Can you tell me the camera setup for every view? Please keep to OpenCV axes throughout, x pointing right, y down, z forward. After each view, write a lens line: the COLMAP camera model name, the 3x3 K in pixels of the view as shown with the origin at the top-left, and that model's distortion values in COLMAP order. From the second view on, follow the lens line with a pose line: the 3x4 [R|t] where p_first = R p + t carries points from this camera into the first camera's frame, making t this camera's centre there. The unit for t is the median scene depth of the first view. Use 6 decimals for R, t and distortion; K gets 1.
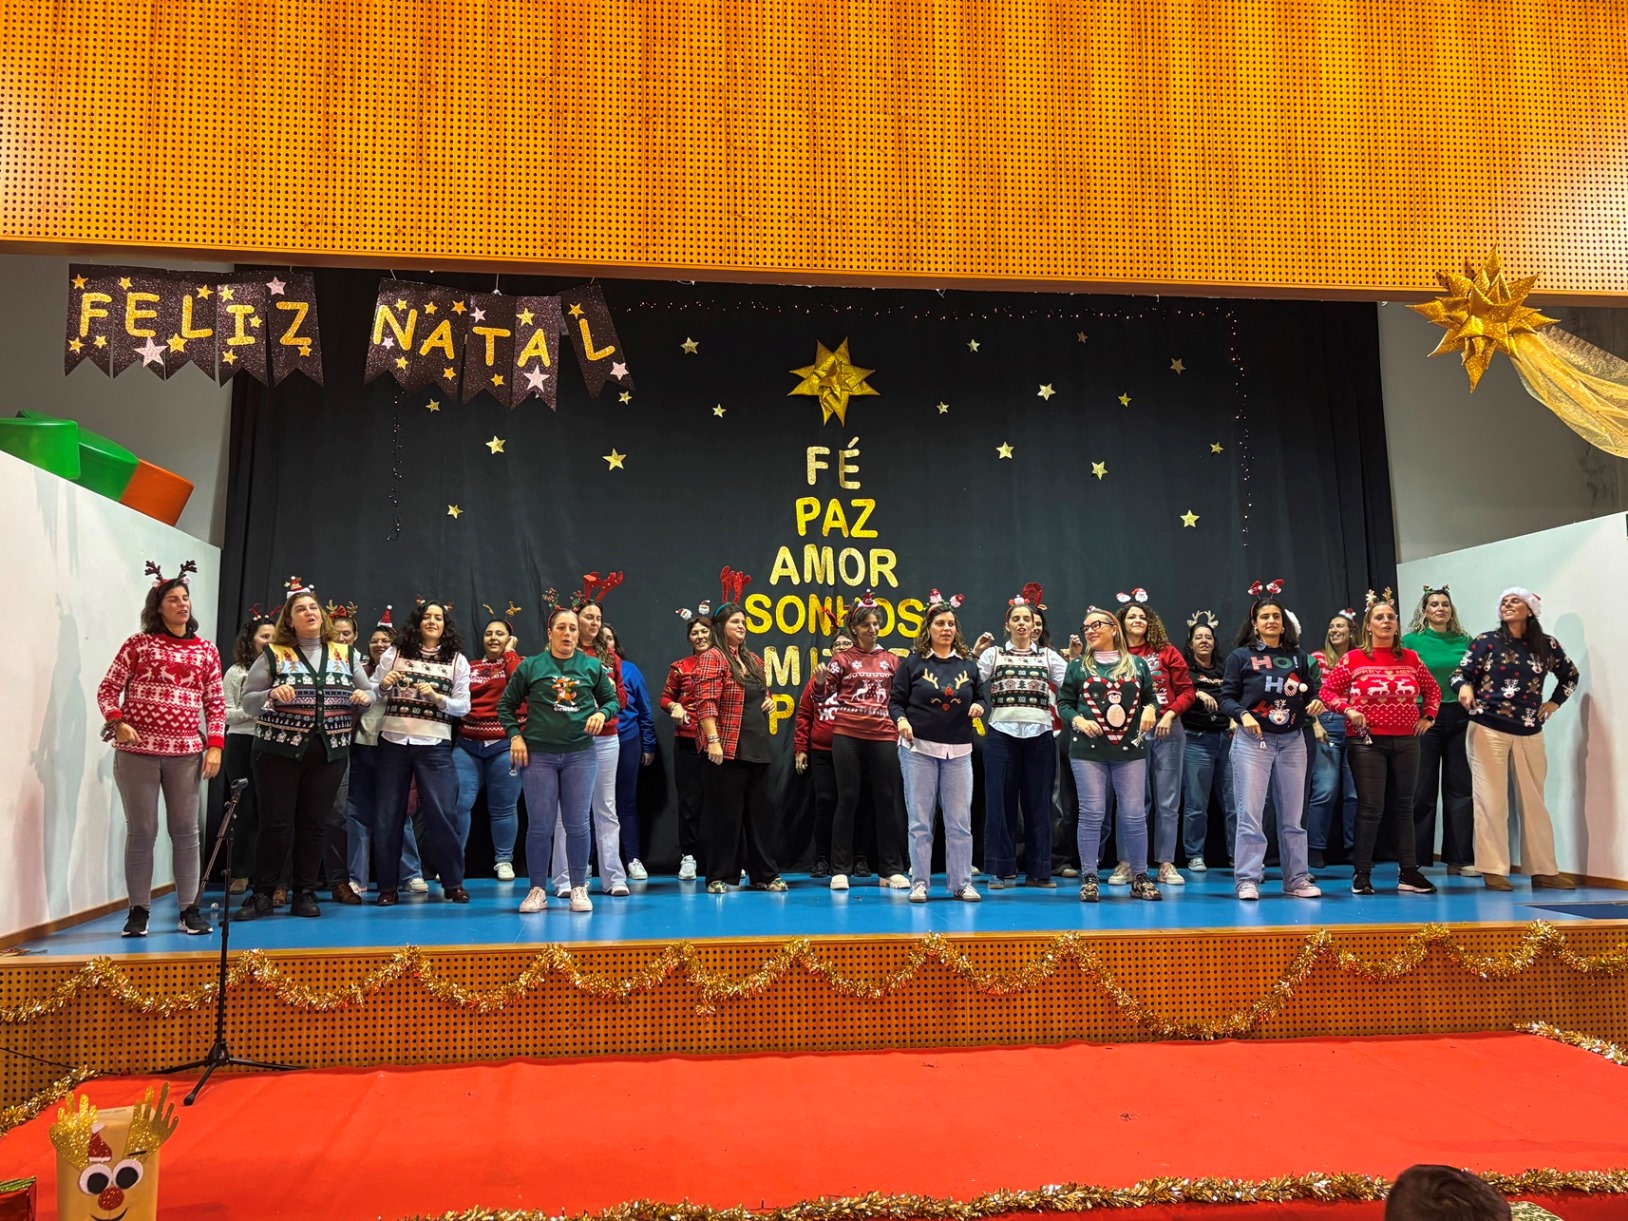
lens RADIAL K [[1330.1, 0, 794.1], [0, 1330.1, 621.9], [0, 0, 1]] dist [0.026300, -0.004178]
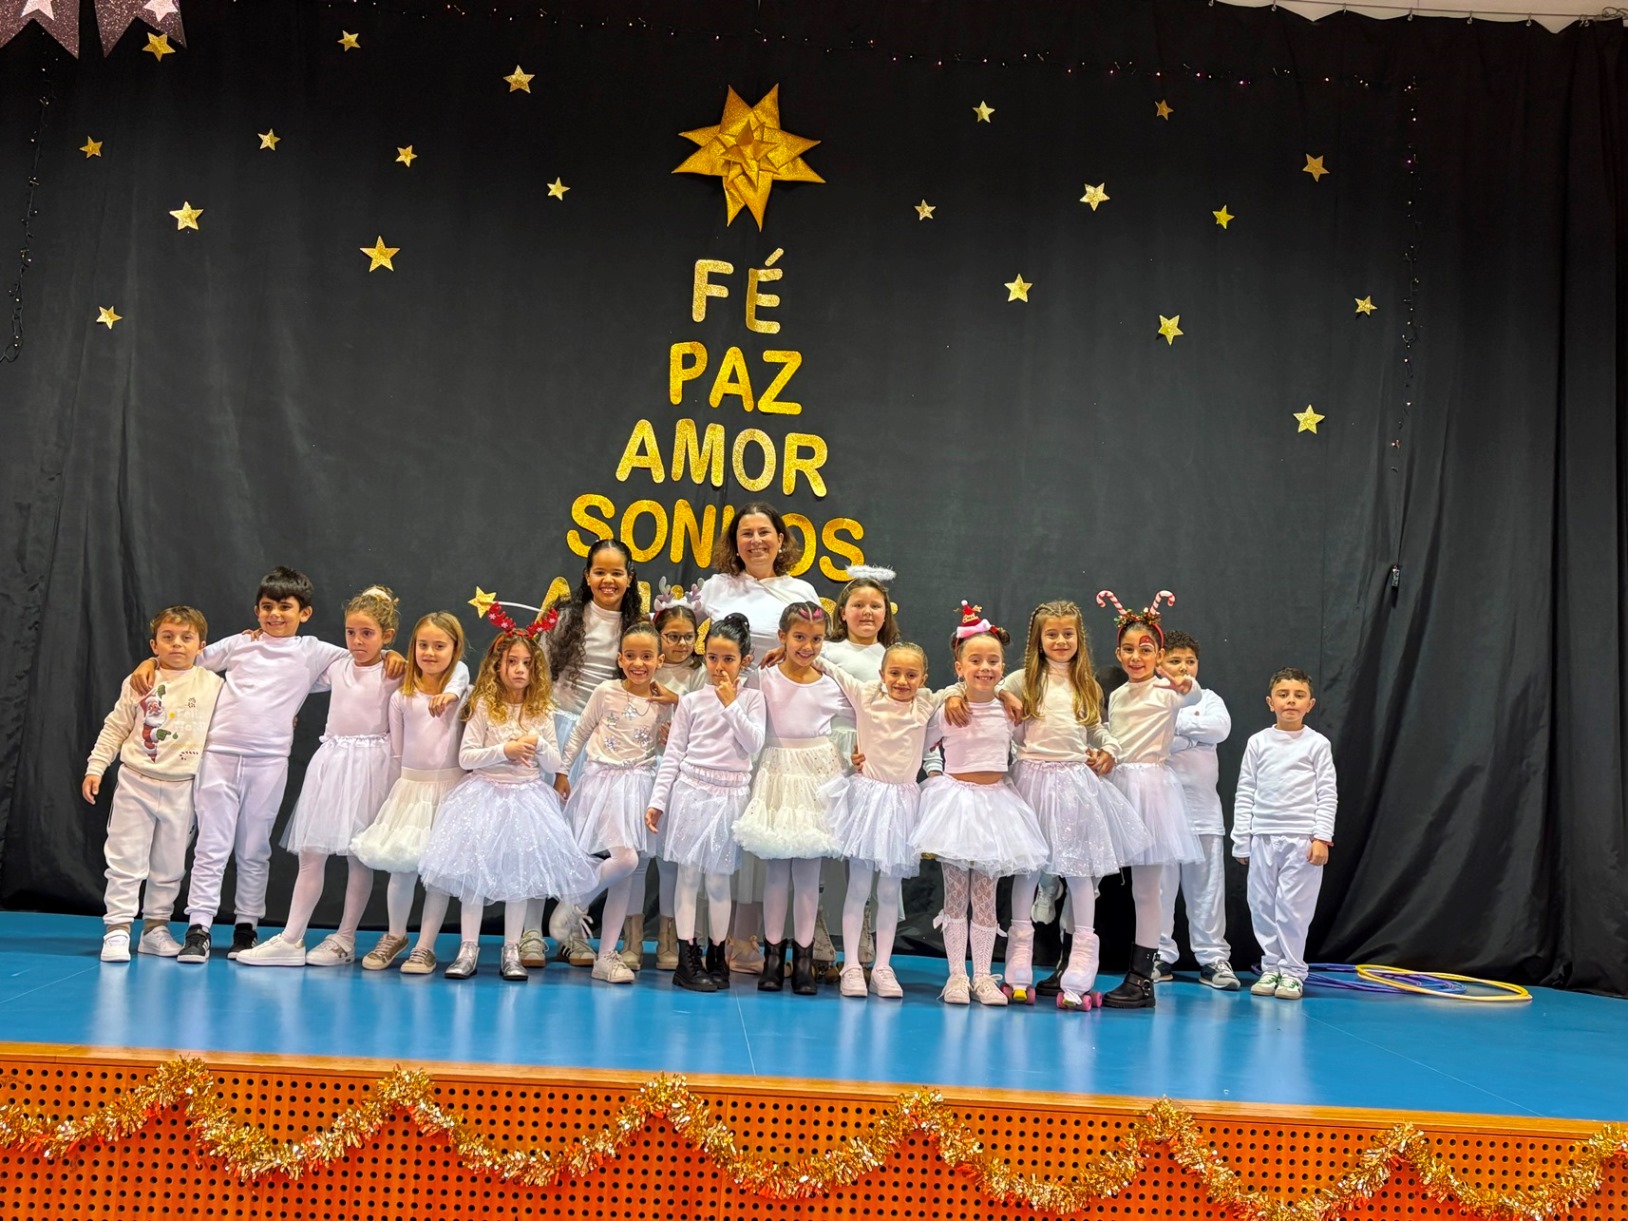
lens RADIAL K [[1815.6, 0, 821.8], [0, 1815.6, 637.9], [0, 0, 1]] dist [0.071826, -0.137347]
pose [[0.996991, 0.066274, -0.040205, 0.176709], [-0.065754, 0.997736, 0.014114, 0.041531], [0.041050, -0.011428, 0.999092, 0.258465]]
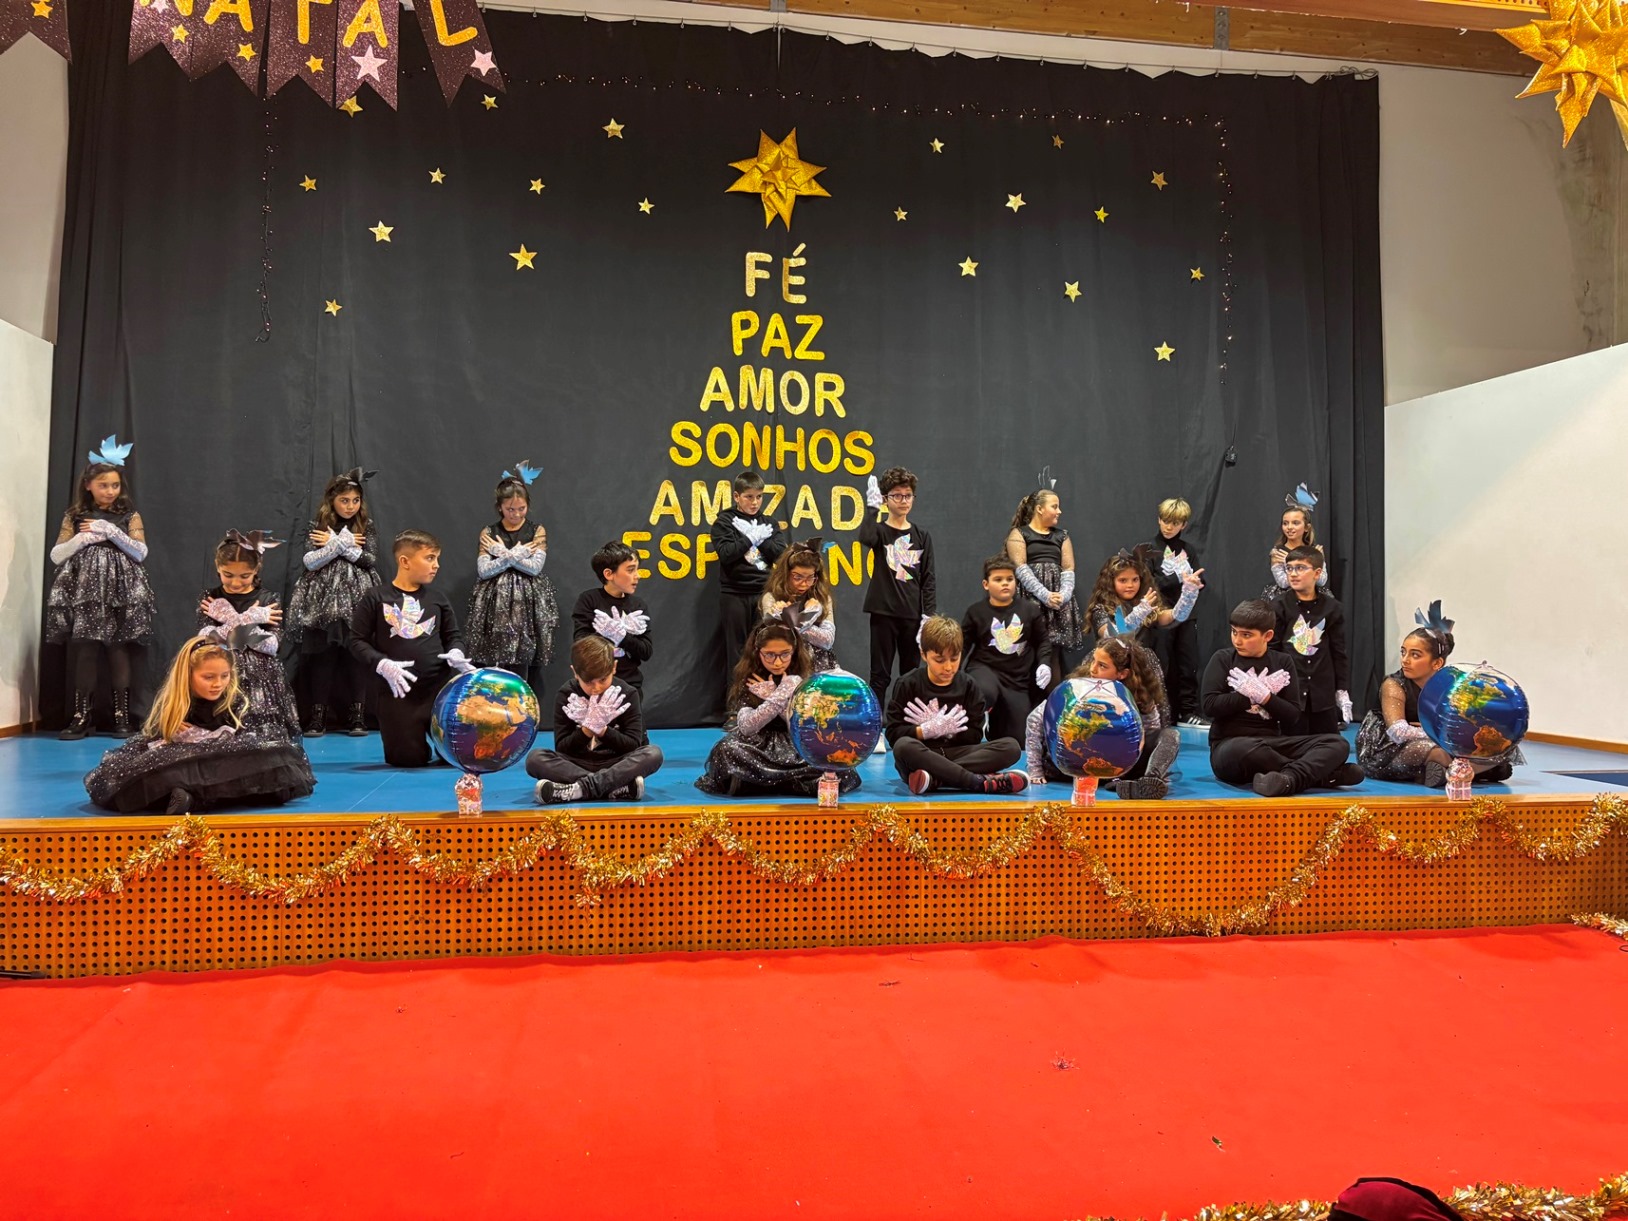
lens RADIAL K [[1216.5, 0, 810.0], [0, 1216.5, 608.2], [0, 0, 1]] dist [0.049541, -0.042343]
pose [[0.998448, 0.016867, 0.053075, 0.020175], [-0.021108, 0.996540, 0.080384, 0.057438], [-0.051536, -0.081379, 0.995350, 0.277130]]
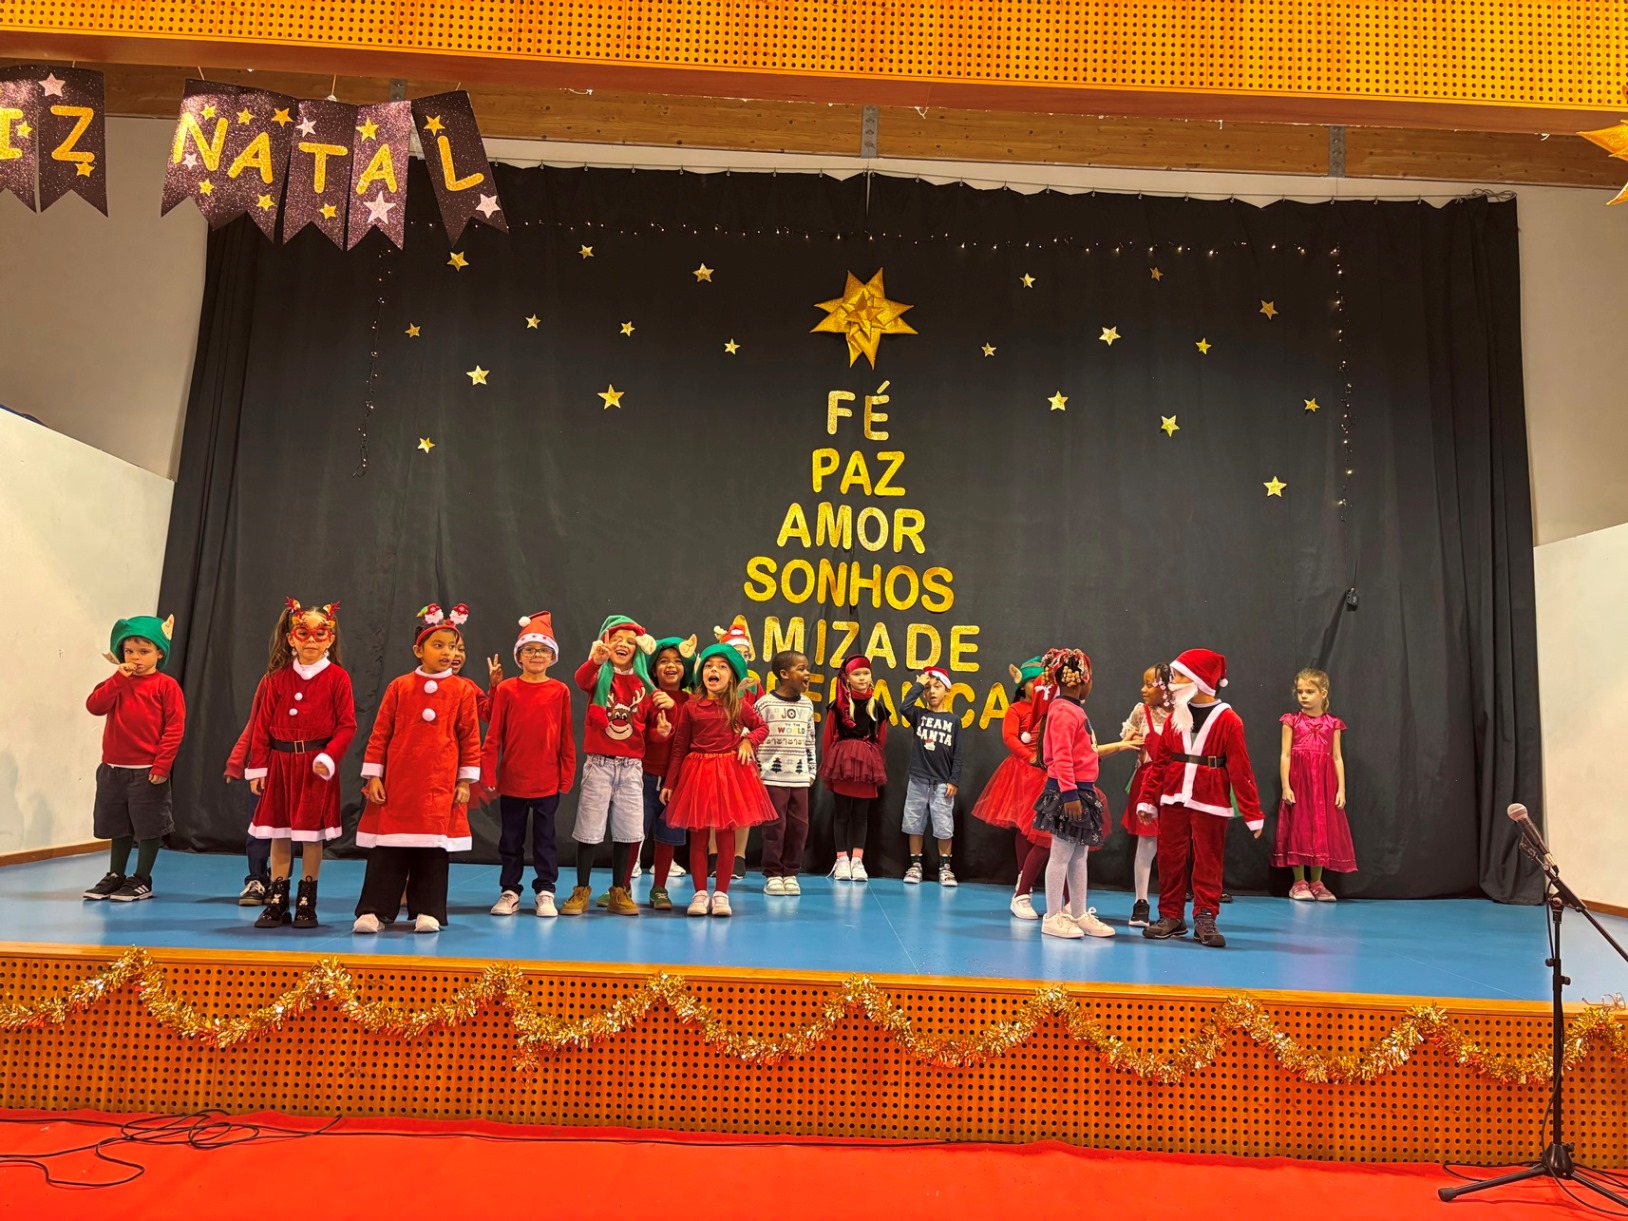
lens RADIAL K [[1212.1, 0, 812.8], [0, 1212.1, 617.6], [0, 0, 1]] dist [0.072720, -0.072347]
pose [[0.994424, 0.037612, -0.098523, 0.131554], [-0.039864, 0.998985, -0.020991, 0.054726], [0.097634, 0.024801, 0.994913, 0.325502]]
